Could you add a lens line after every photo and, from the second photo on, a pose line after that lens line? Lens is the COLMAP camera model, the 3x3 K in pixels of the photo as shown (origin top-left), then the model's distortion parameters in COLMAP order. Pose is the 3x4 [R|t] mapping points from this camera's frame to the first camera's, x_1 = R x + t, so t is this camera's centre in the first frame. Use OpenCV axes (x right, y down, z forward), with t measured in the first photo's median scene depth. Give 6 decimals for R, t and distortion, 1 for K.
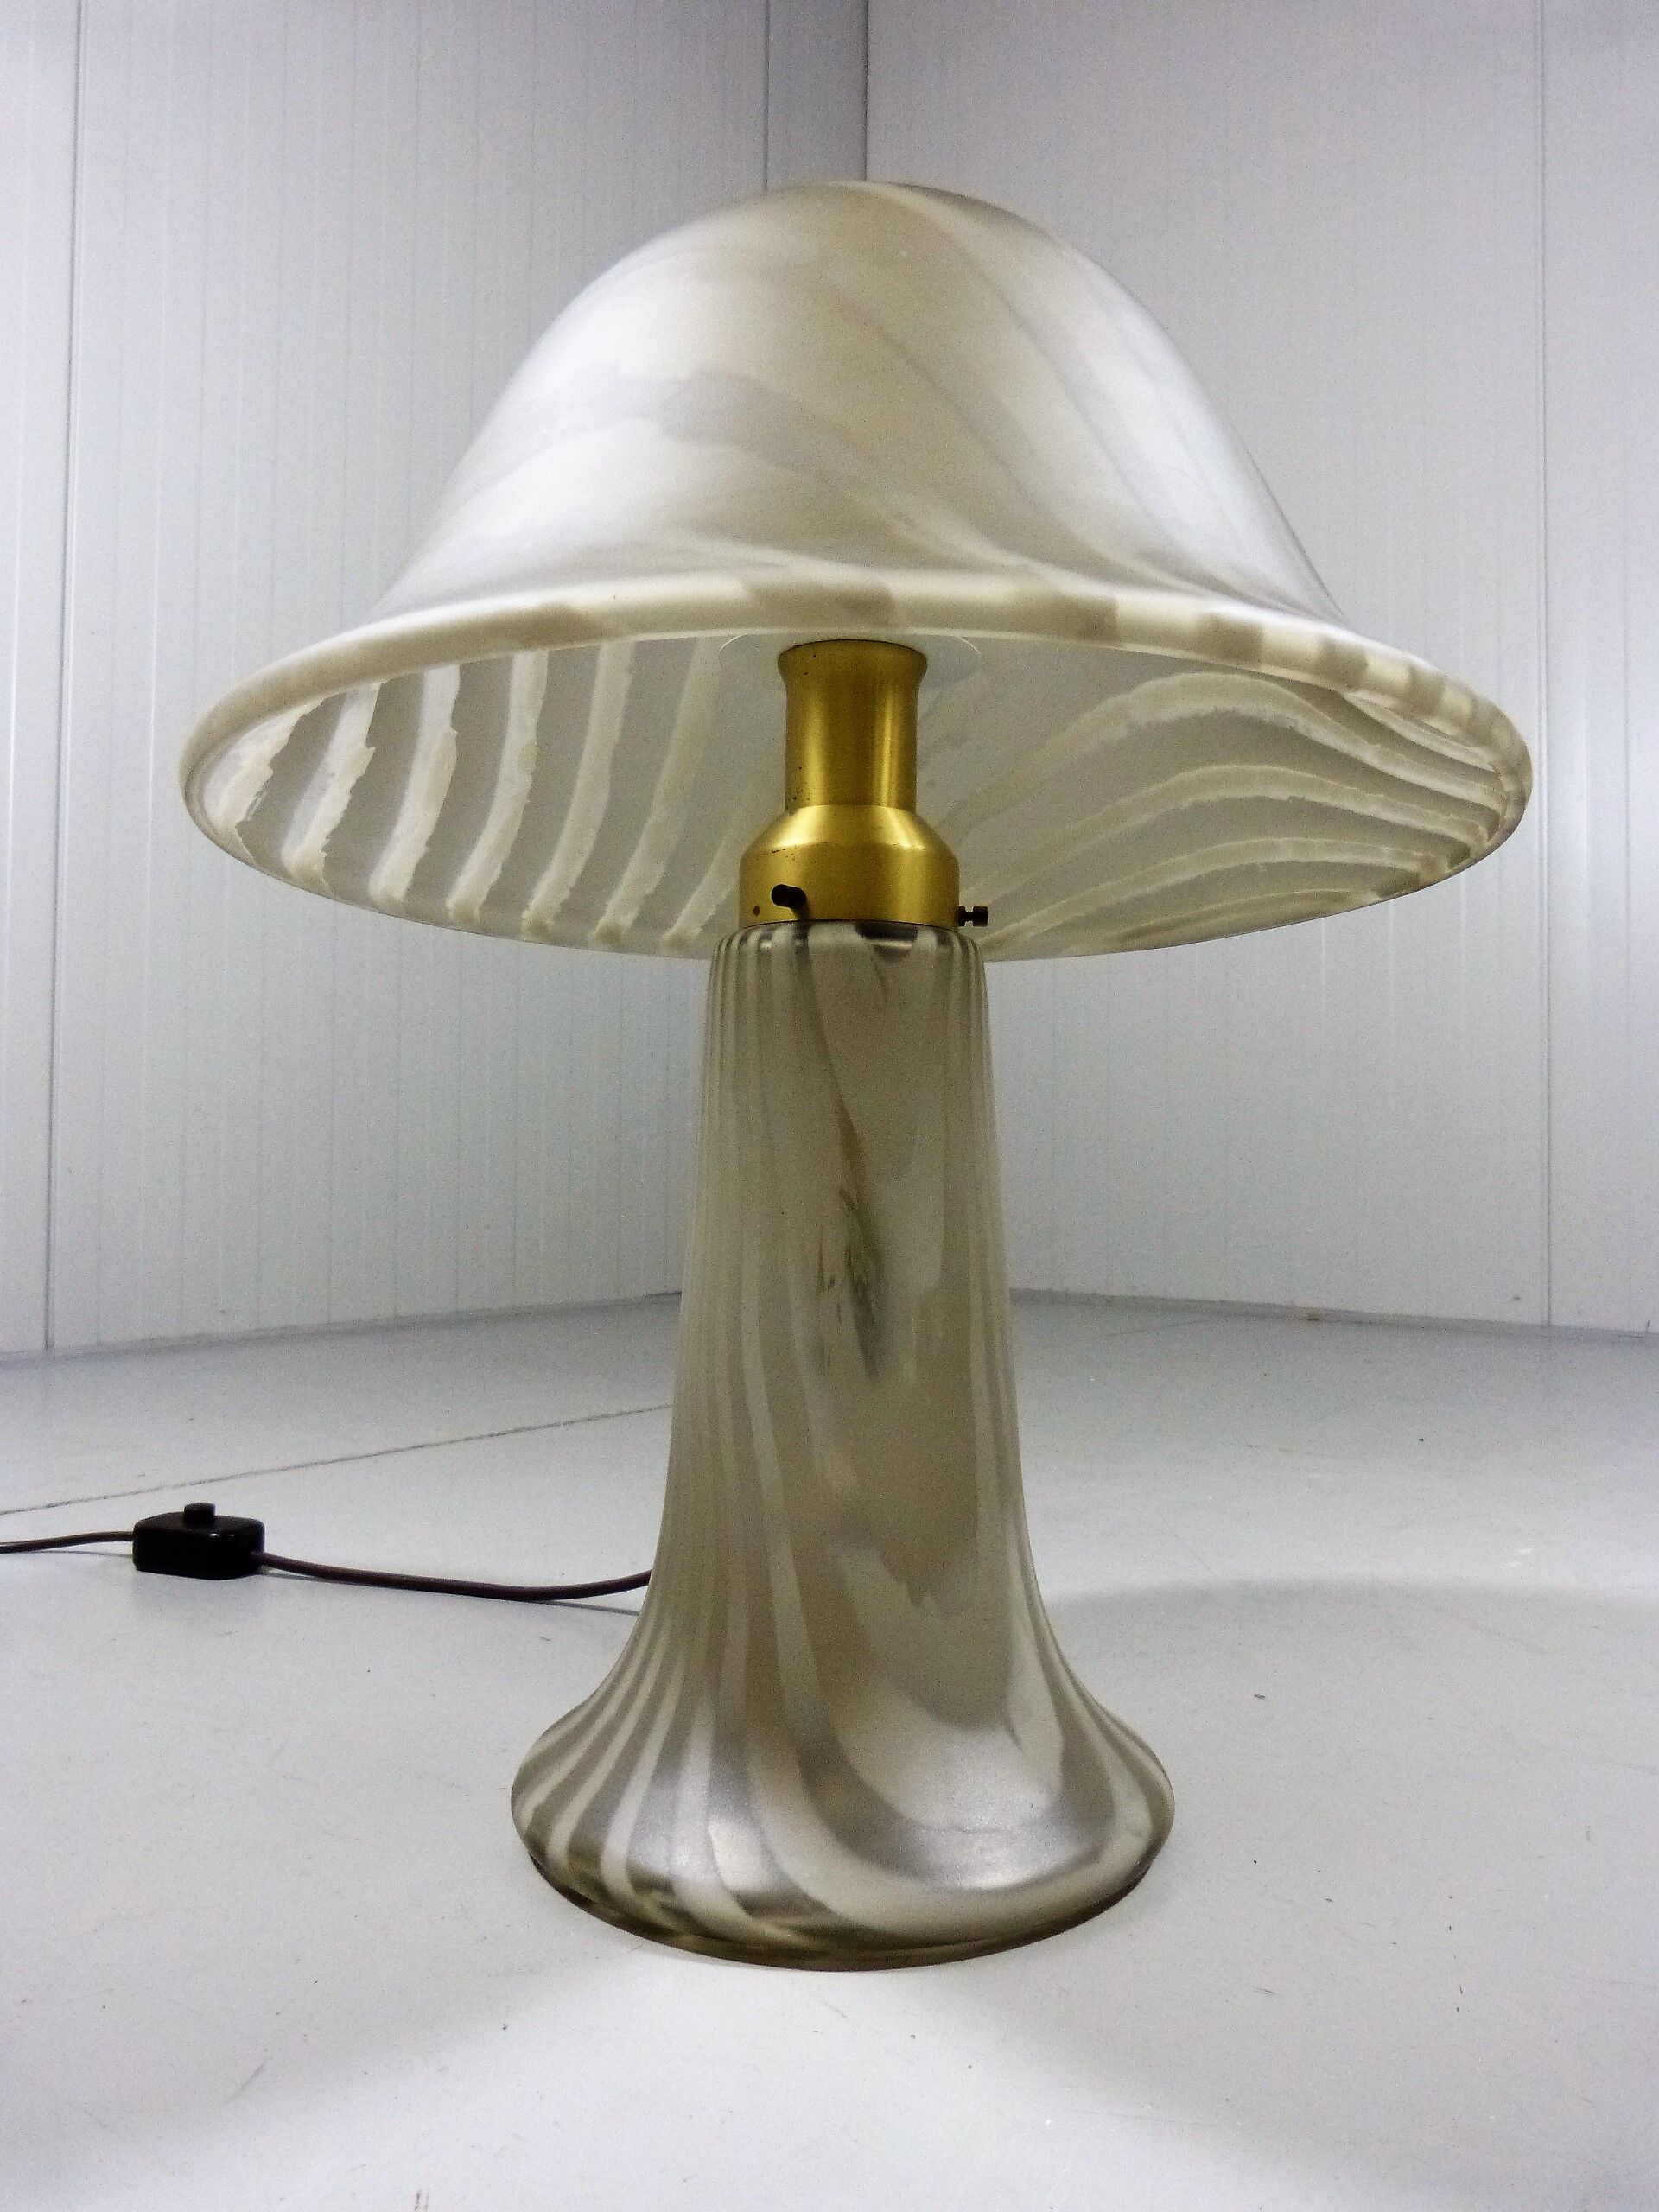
lens RADIAL K [[1656.5, 0, 830.3], [0, 1656.5, 1104.2], [0, 0, 1]] dist [-0.025195, 0.001883]
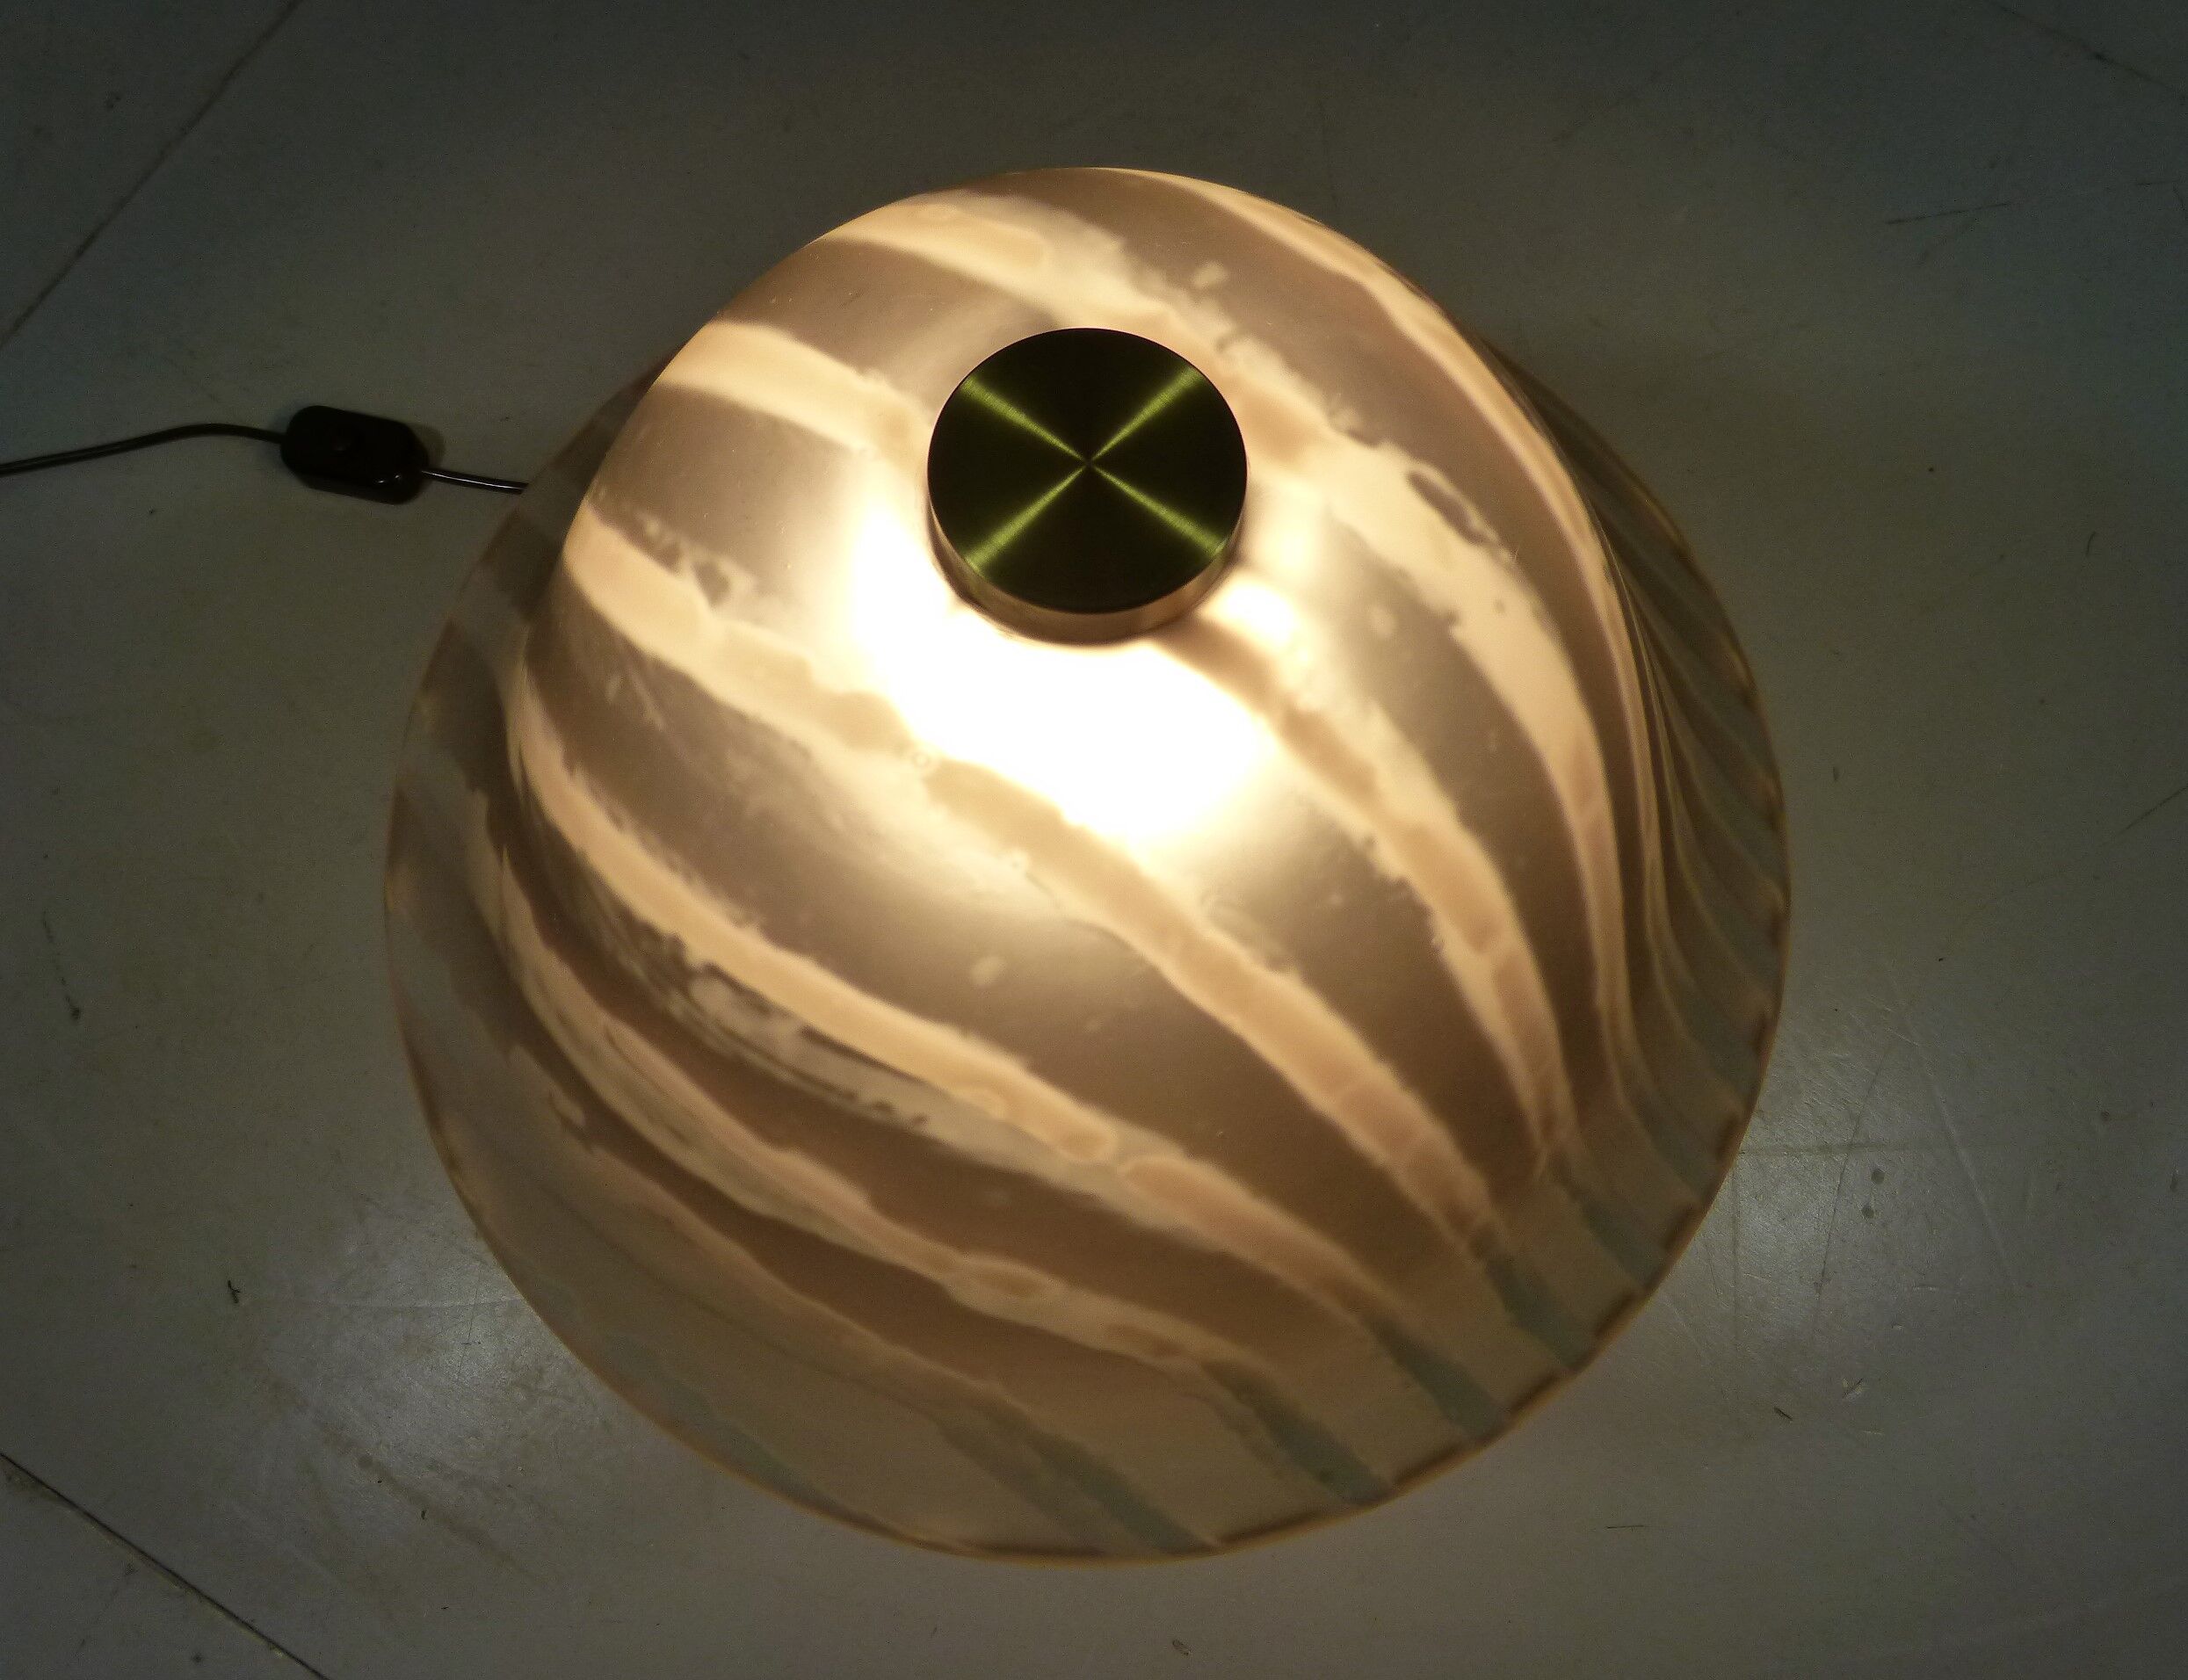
lens RADIAL K [[1690.3, 0, 1104.3], [0, 1690.3, 840.9], [0, 0, 1]] dist [-0.025353, 0.011148]
pose [[0.989604, -0.138533, 0.038629, -0.016363], [-0.007422, 0.219045, 0.975687, -1.076717], [-0.143626, -0.965830, 0.215739, 0.800578]]
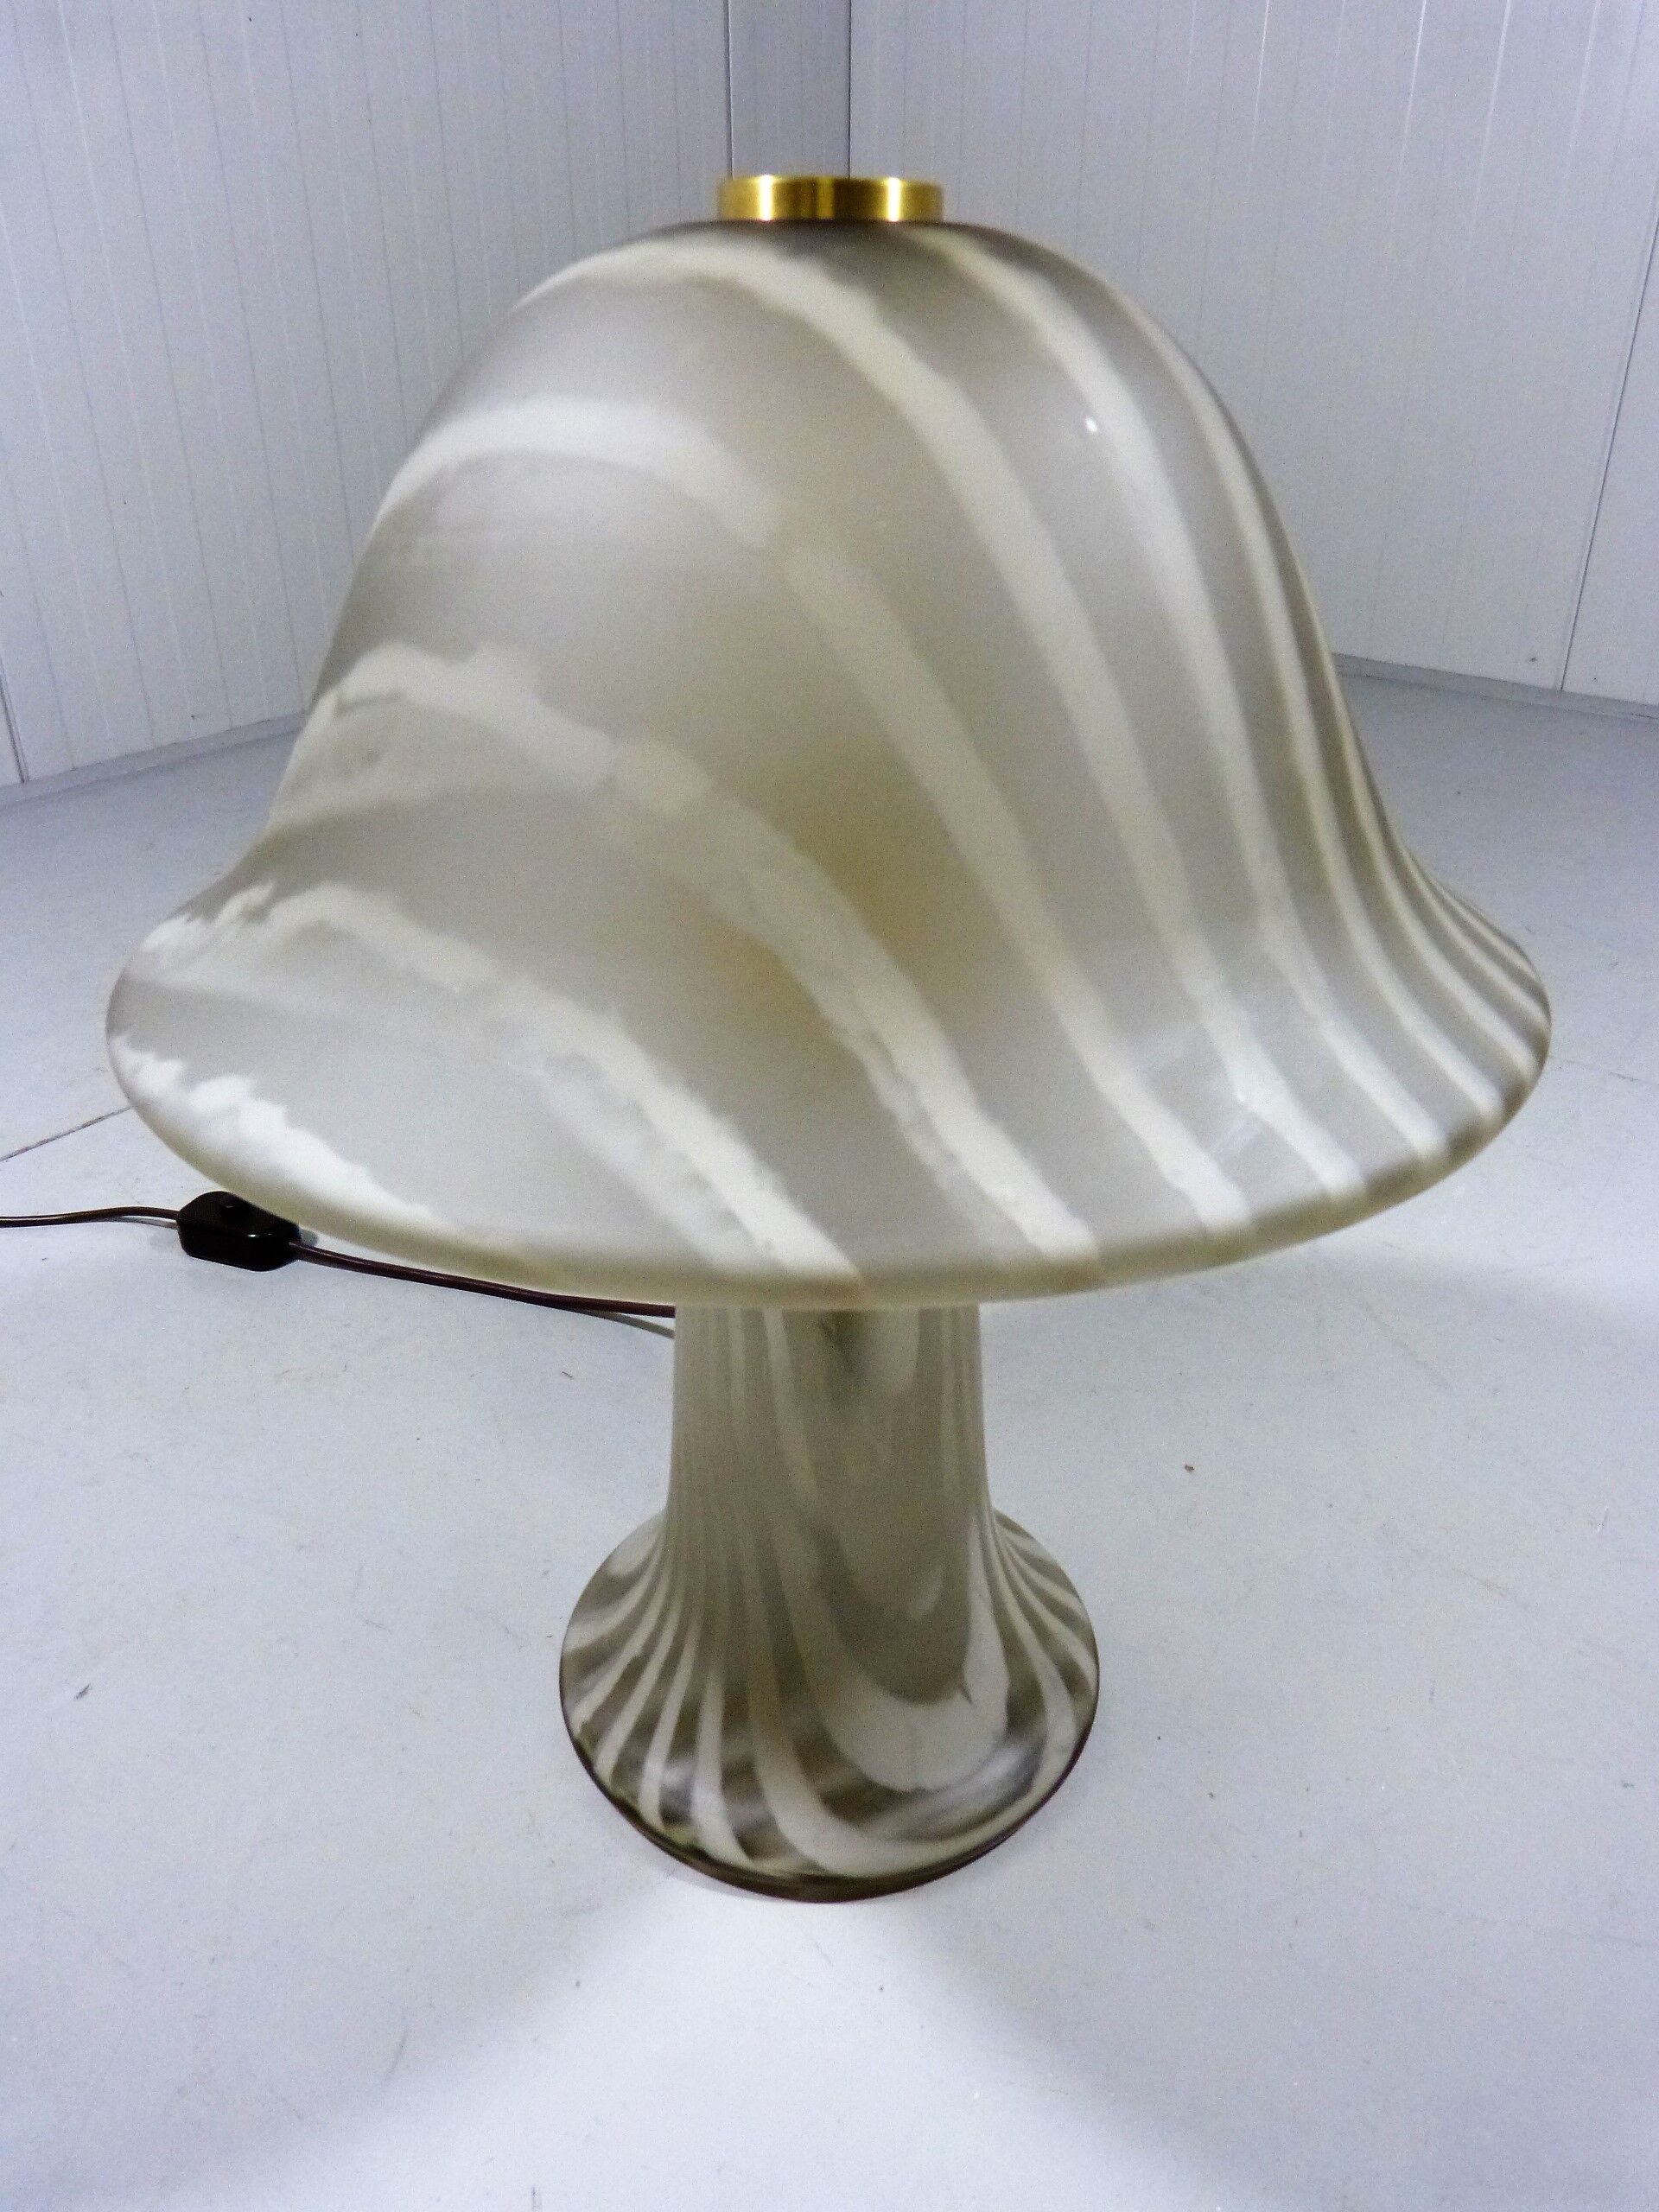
lens RADIAL K [[1664.0, 0, 841.3], [0, 1664.0, 1113.4], [0, 0, 1]] dist [-0.025752, 0.004019]
pose [[0.999925, -0.010818, 0.005759, 0.013616], [0.006517, 0.867294, 0.497754, -0.553265], [-0.010379, -0.497679, 0.867299, 0.136626]]
